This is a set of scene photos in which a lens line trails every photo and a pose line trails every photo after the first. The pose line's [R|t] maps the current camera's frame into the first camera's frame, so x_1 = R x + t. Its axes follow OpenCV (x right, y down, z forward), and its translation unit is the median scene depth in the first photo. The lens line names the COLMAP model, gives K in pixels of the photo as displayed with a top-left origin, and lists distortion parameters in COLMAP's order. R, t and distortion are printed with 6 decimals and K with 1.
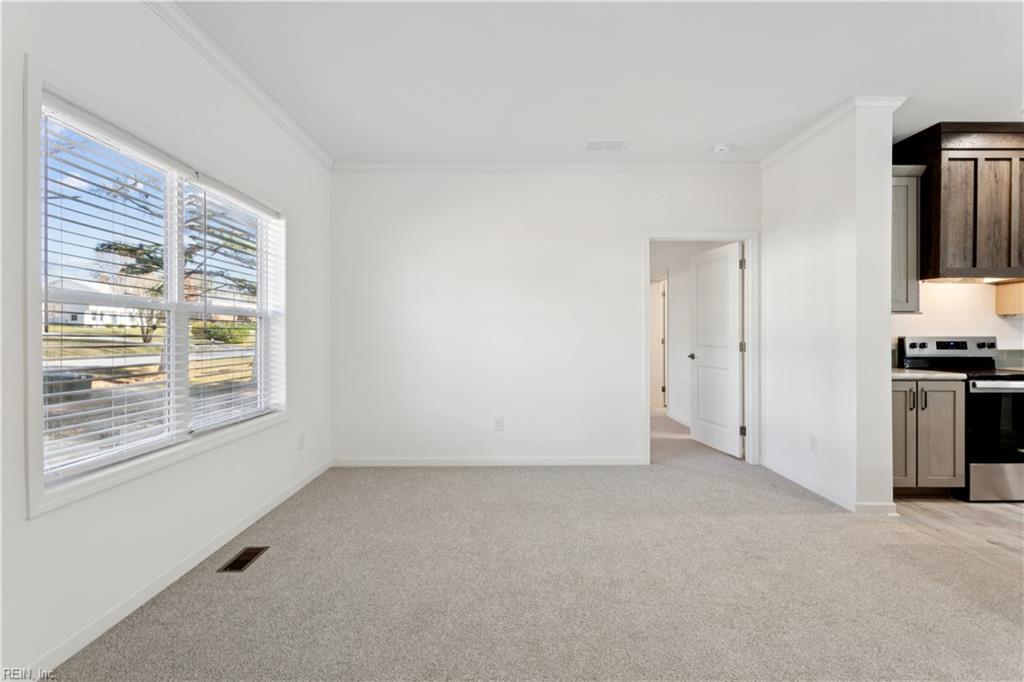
lens RADIAL K [[482.2, 0, 512.6], [0, 482.2, 333.8], [0, 0, 1]] dist [0.000128, -0.001061]
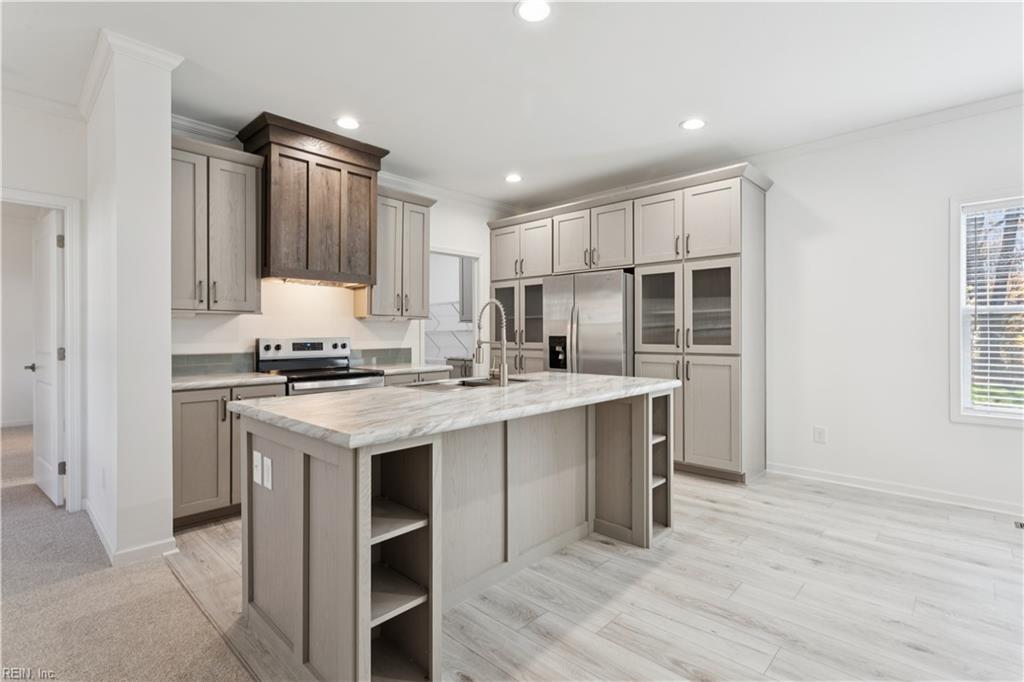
lens RADIAL K [[482.2, 0, 515.0], [0, 482.2, 334.0], [0, 0, 1]] dist [0.000128, -0.001061]
pose [[0.686339, -0.002522, 0.727277, 0.523288], [0.001833, 0.999997, 0.001738, -0.003262], [-0.727279, 0.000140, 0.686342, -0.006973]]
